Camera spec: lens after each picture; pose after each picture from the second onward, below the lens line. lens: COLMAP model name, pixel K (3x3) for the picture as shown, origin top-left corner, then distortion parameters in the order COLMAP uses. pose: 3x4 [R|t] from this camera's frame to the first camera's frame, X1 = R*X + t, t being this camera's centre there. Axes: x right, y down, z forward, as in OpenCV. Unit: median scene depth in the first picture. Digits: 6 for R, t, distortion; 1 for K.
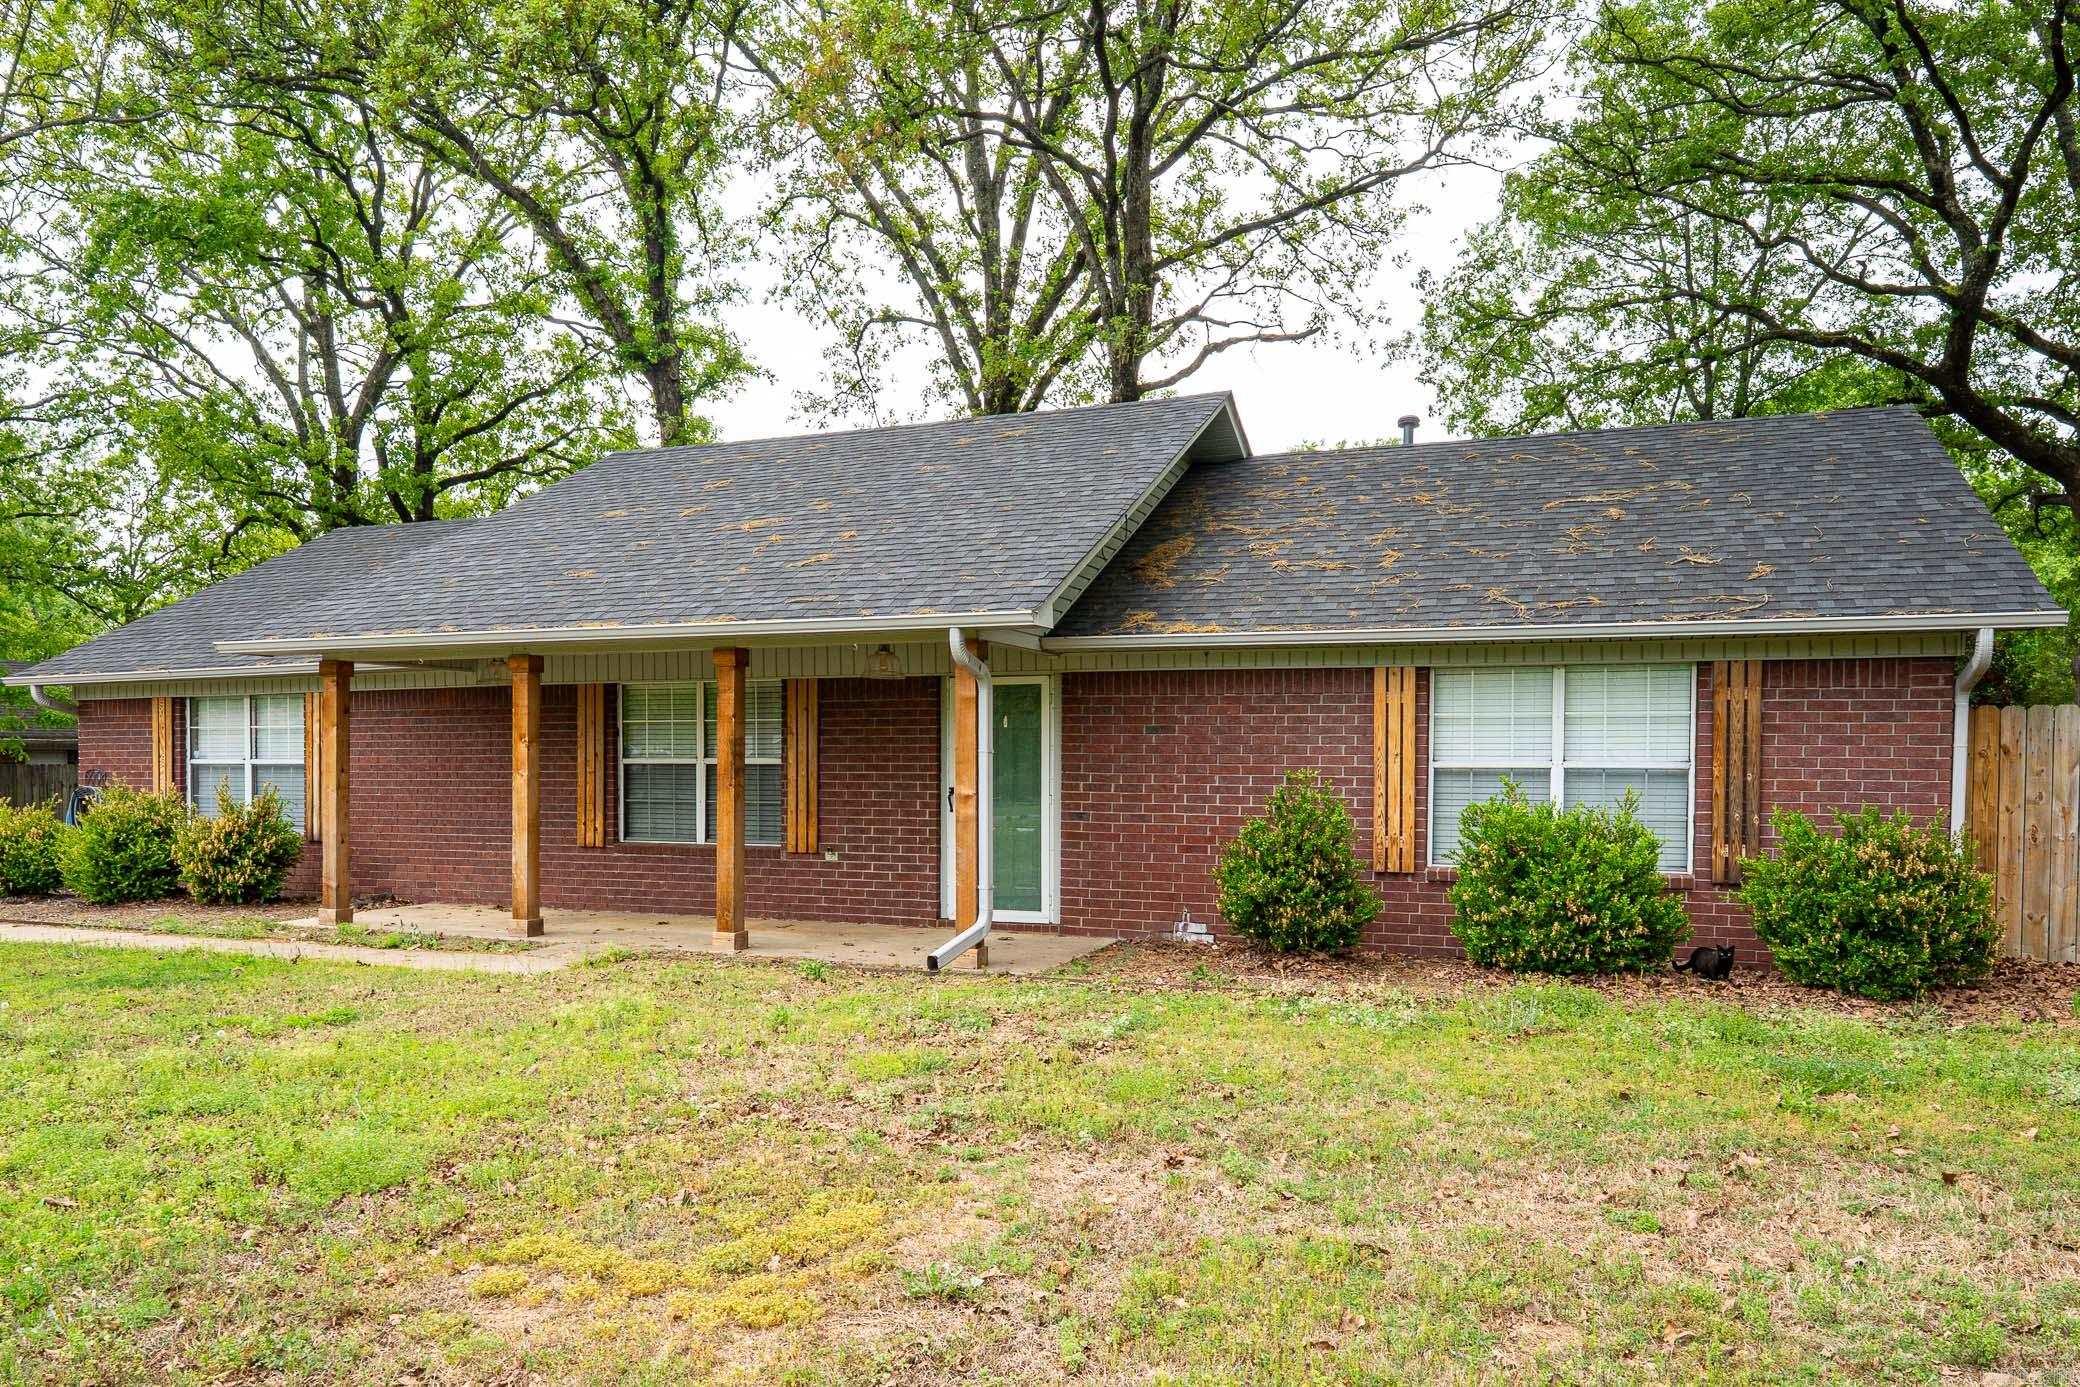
lens RADIAL K [[833.4, 0, 1043.7], [0, 833.4, 701.7], [0, 0, 1]] dist [-0.002219, 0.000104]
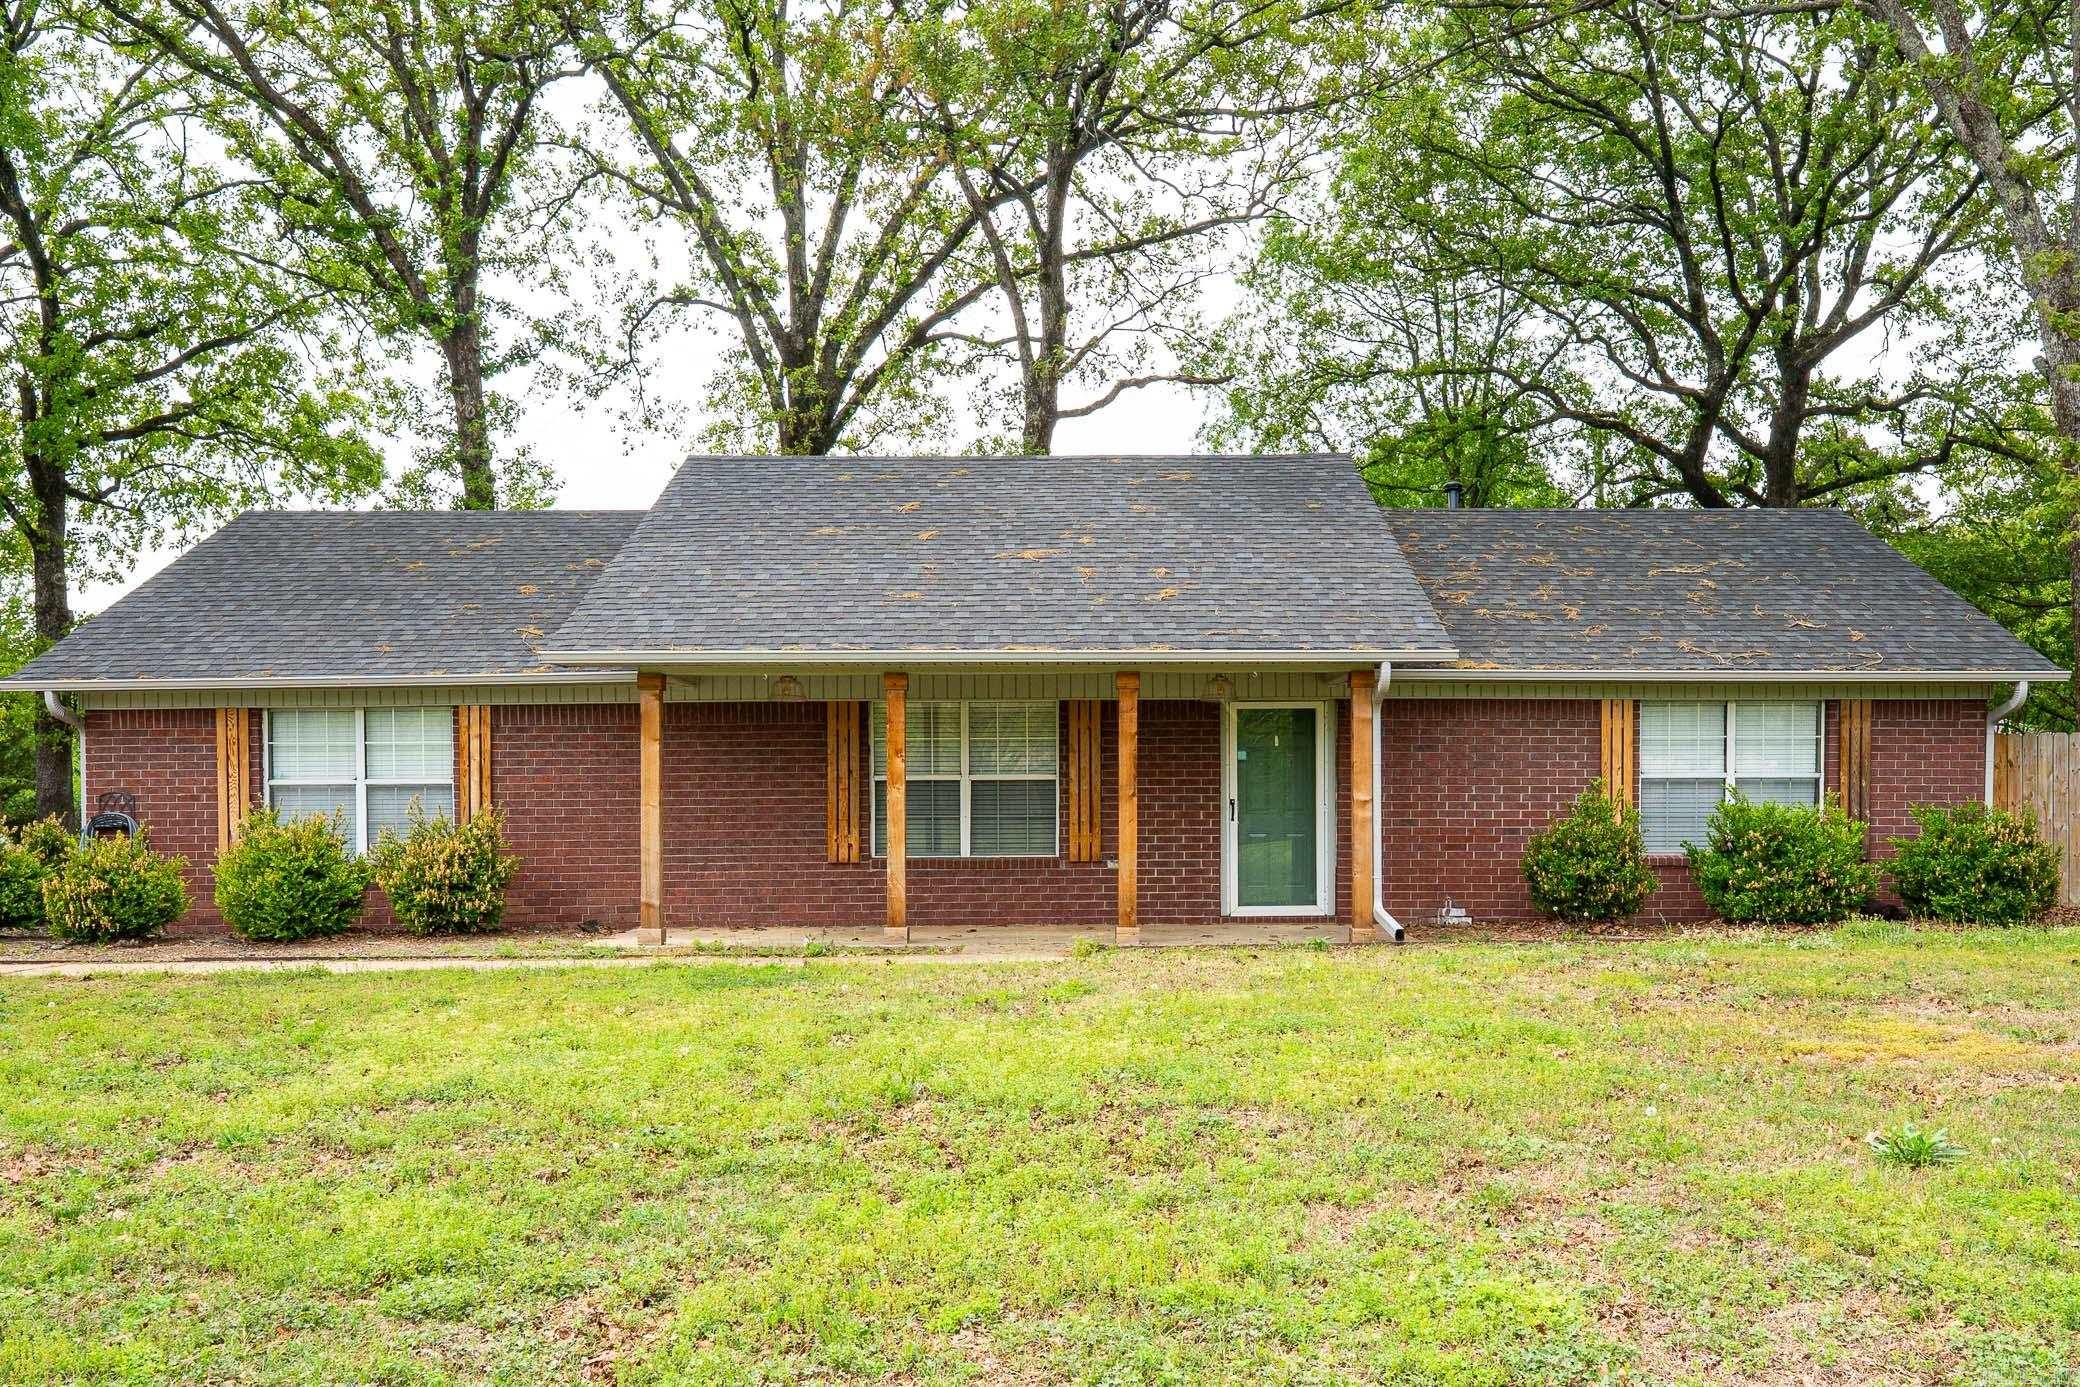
lens RADIAL K [[833.4, 0, 1116.3], [0, 833.4, 729.3], [0, 0, 1]] dist [-0.002219, 0.000104]
pose [[0.975163, 0.009340, 0.221290, -0.604517], [-0.010455, 0.999938, 0.003864, 0.006577], [-0.221240, -0.006081, 0.975200, -0.076057]]
